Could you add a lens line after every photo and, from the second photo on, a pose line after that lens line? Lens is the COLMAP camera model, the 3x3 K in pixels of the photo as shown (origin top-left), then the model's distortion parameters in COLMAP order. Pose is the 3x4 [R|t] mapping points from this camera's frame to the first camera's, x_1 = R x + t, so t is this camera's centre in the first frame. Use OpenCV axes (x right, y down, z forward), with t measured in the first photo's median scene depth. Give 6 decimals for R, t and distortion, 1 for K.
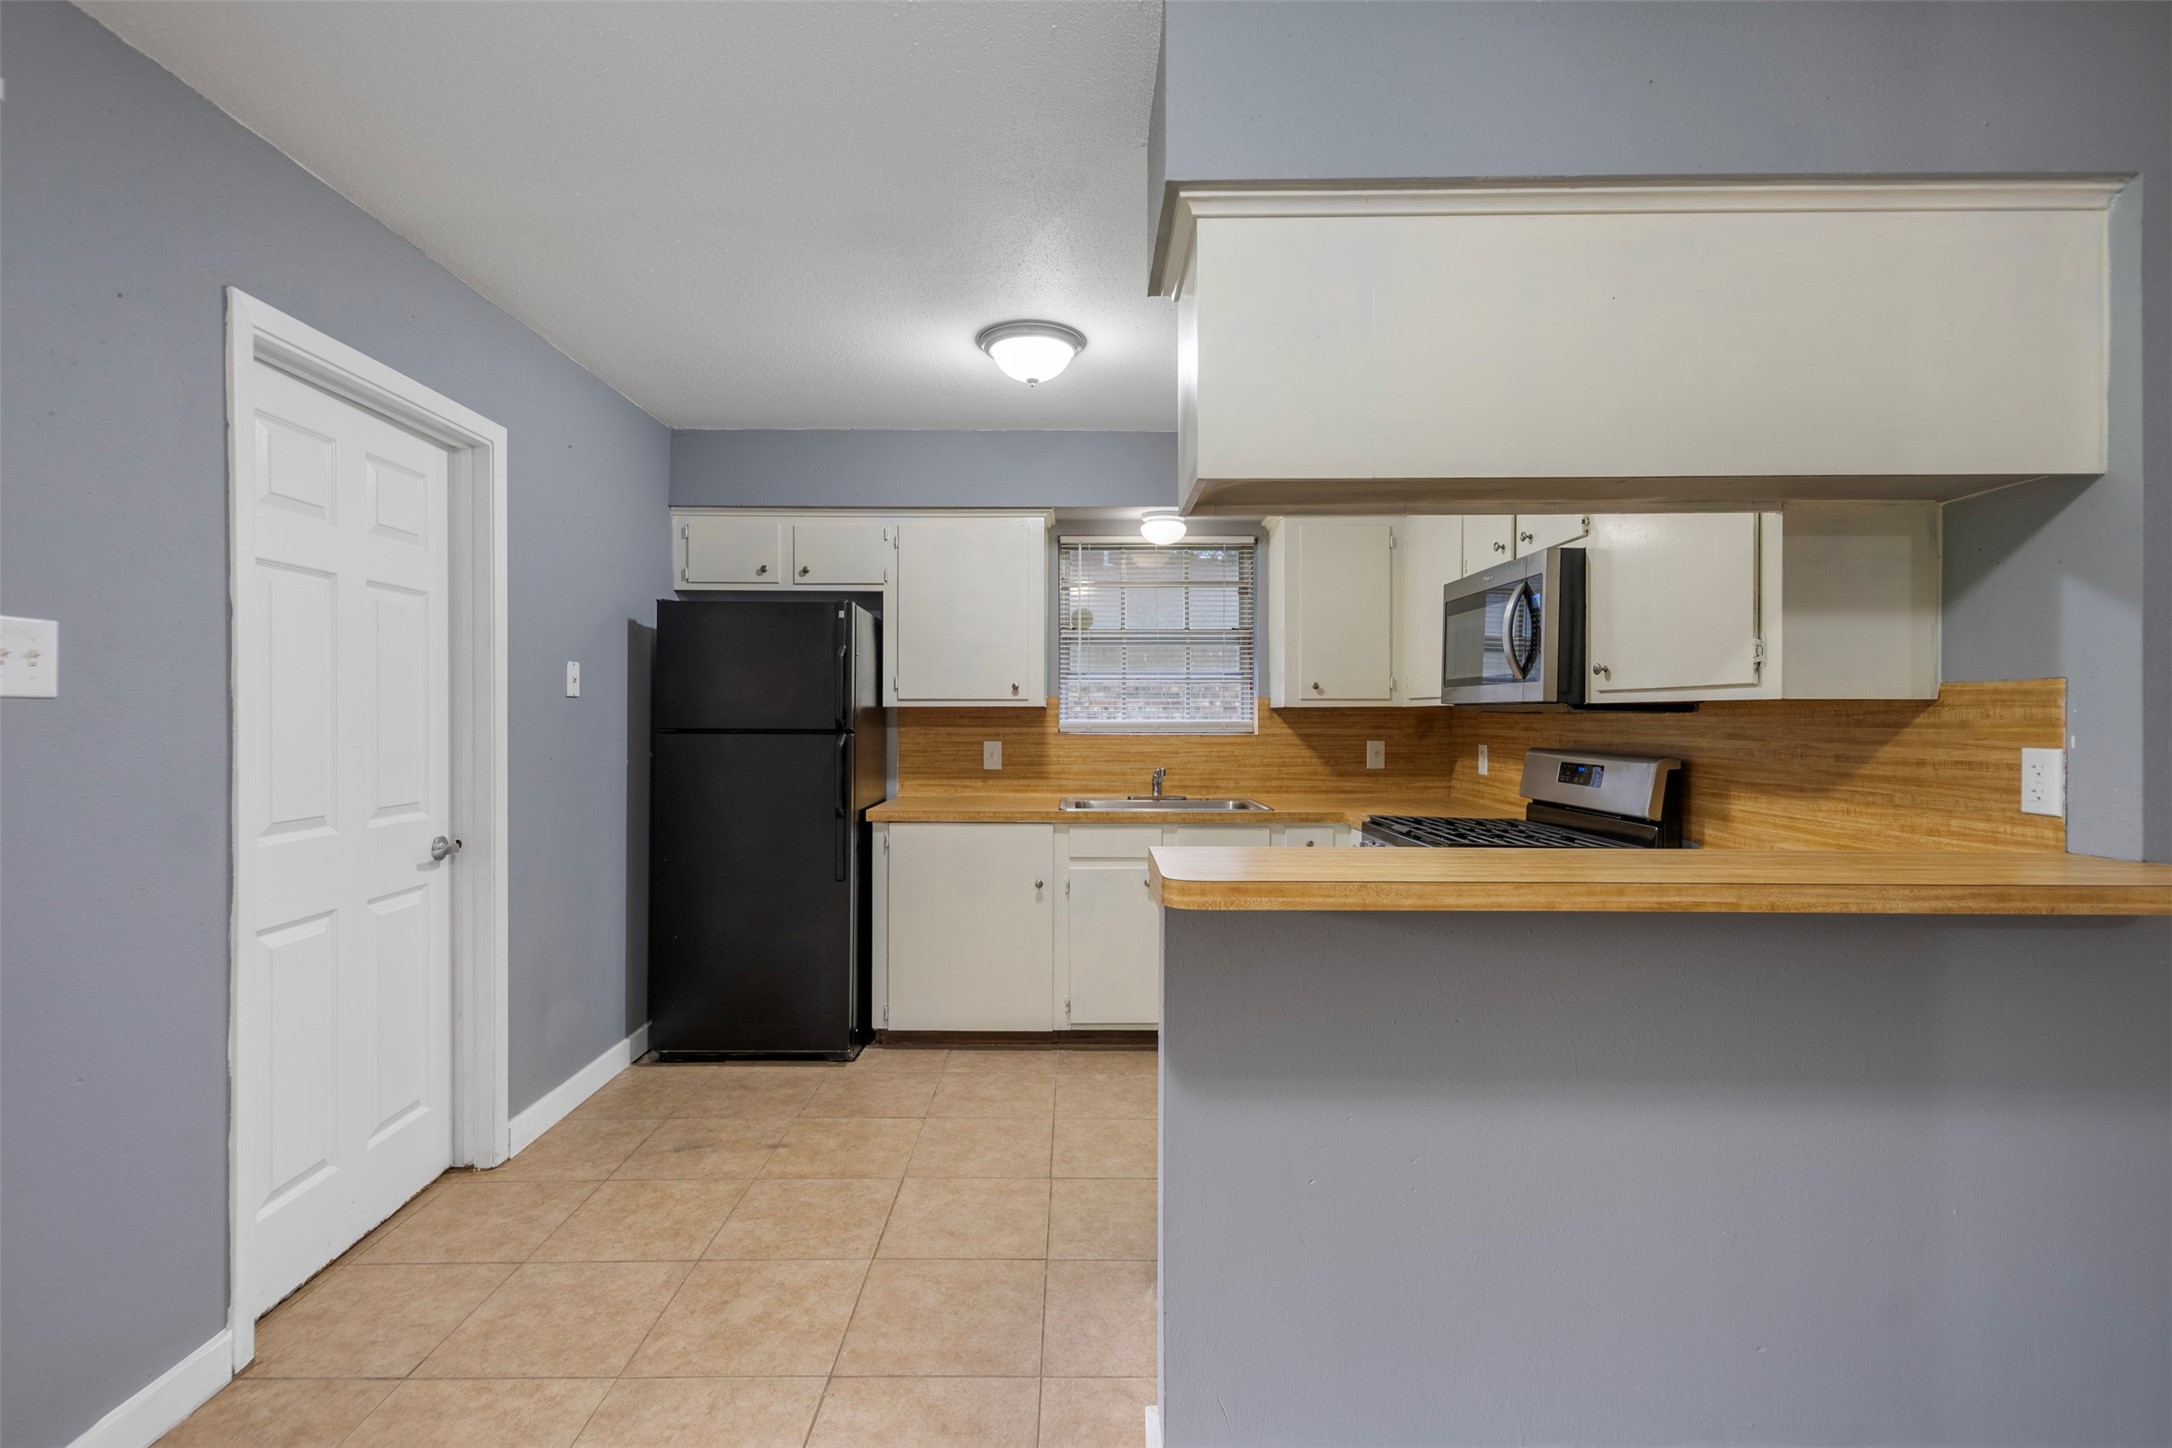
lens RADIAL K [[980.8, 0, 1086.0], [0, 980.8, 724.0], [0, 0, 1]] dist [0.015462, -0.007596]
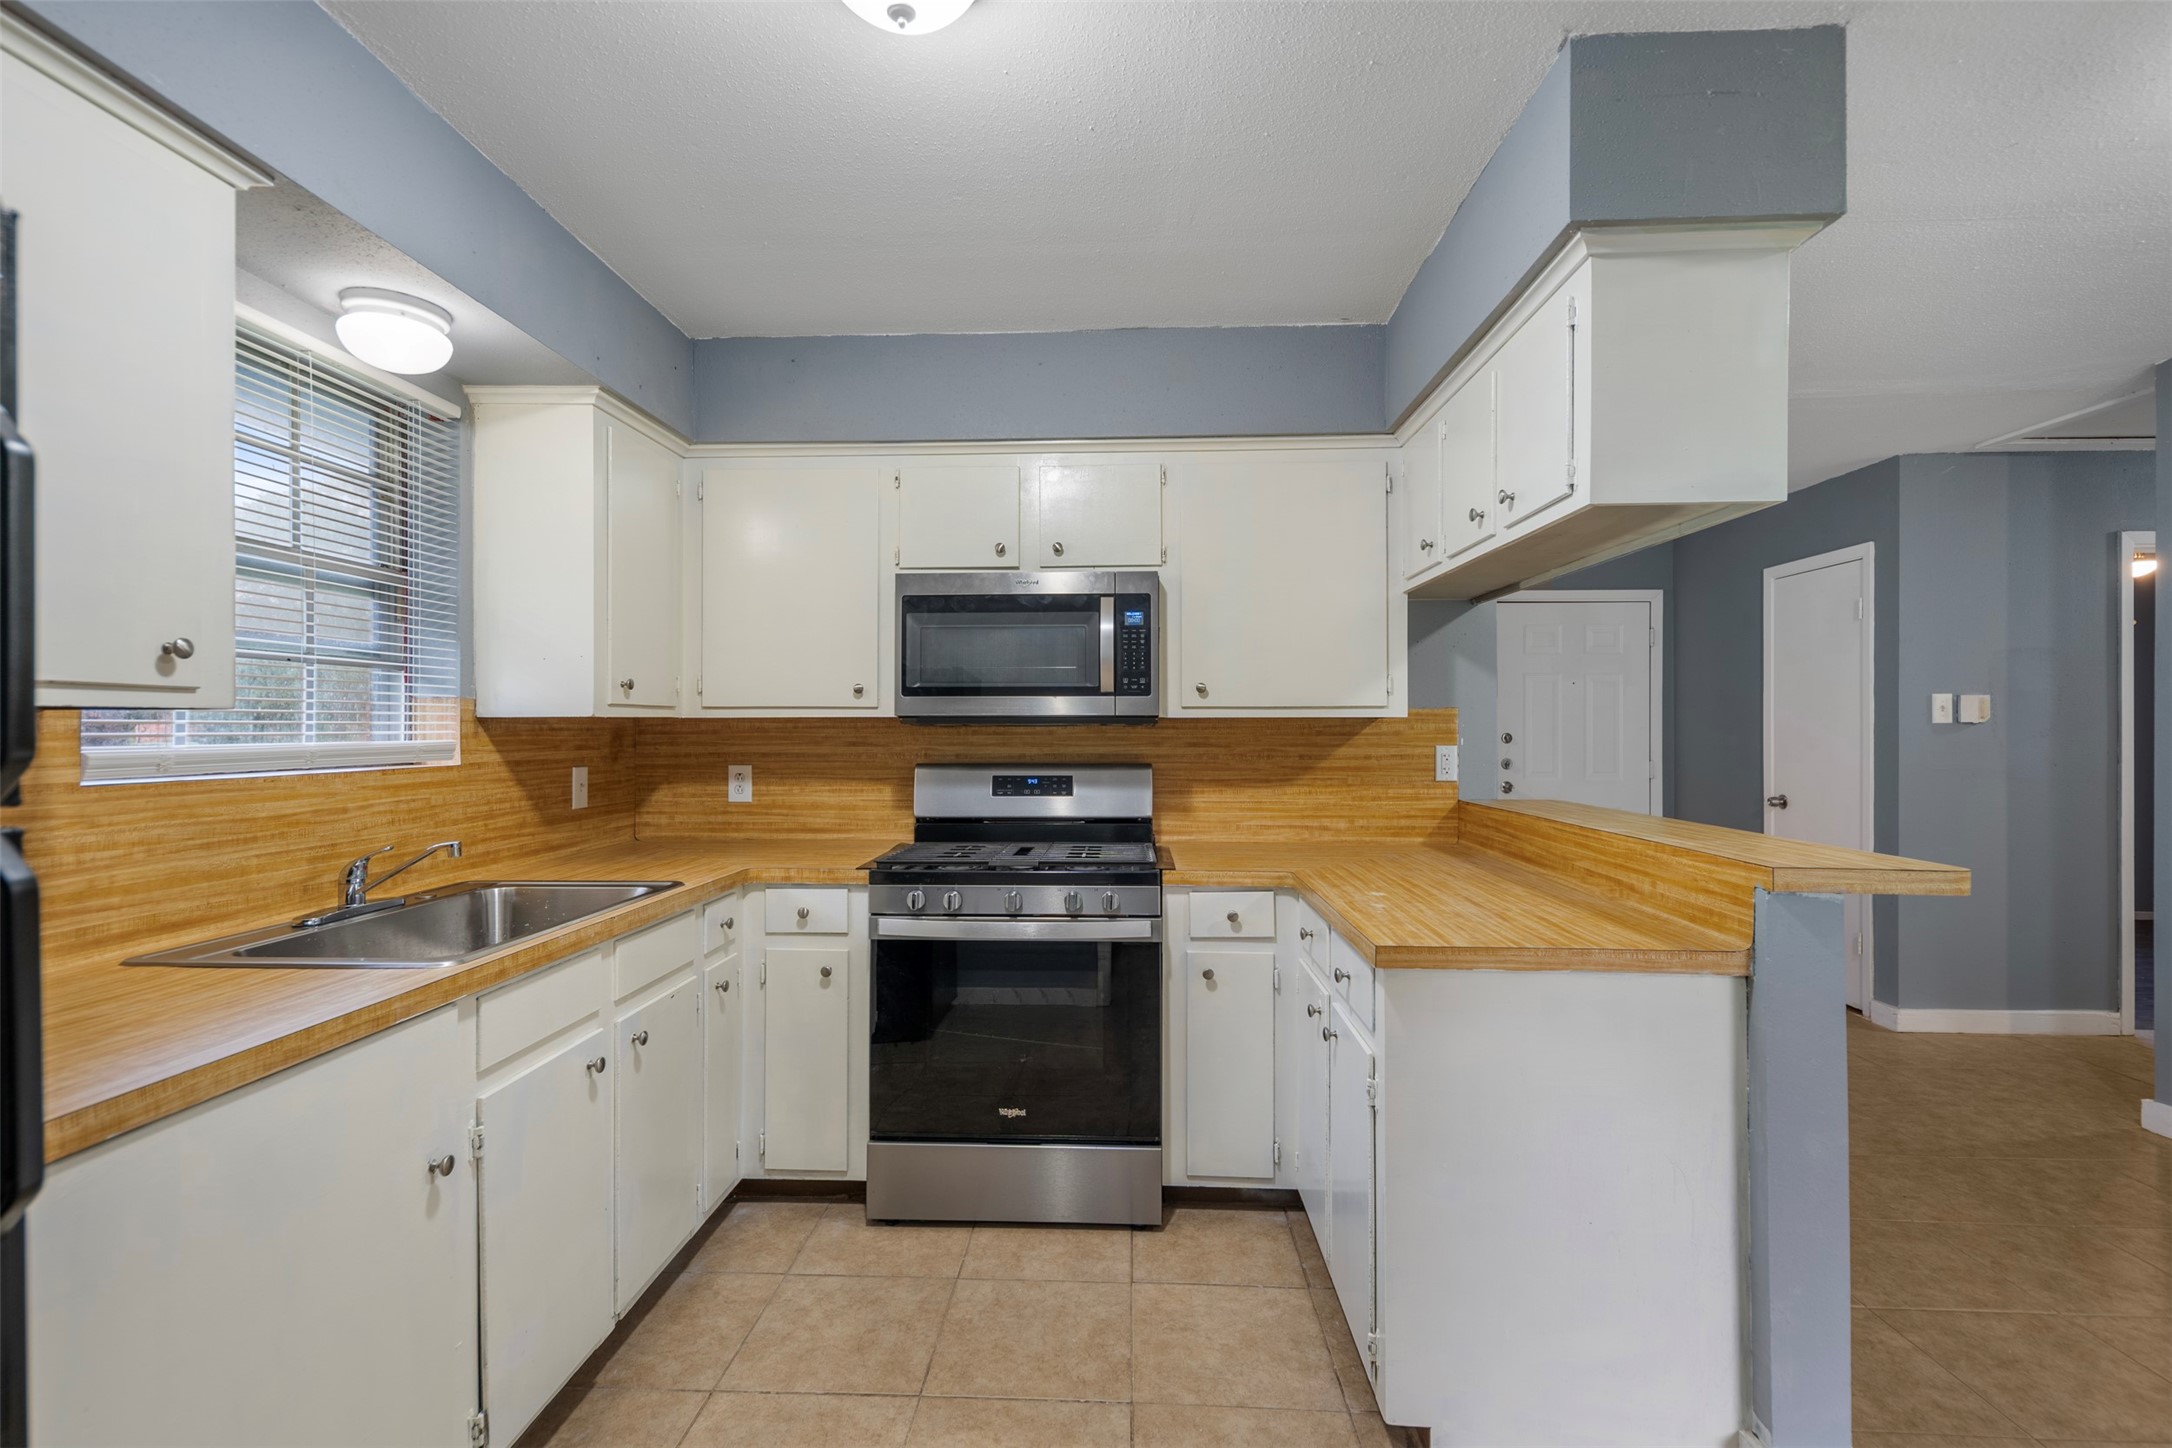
lens RADIAL K [[980.8, 0, 1086.0], [0, 980.8, 724.0], [0, 0, 1]] dist [0.015462, -0.007596]
pose [[0.064123, 0.000952, 0.997942, -0.614049], [0.010503, 0.999944, -0.001629, -0.013357], [-0.997887, 0.010586, 0.064109, 1.045888]]
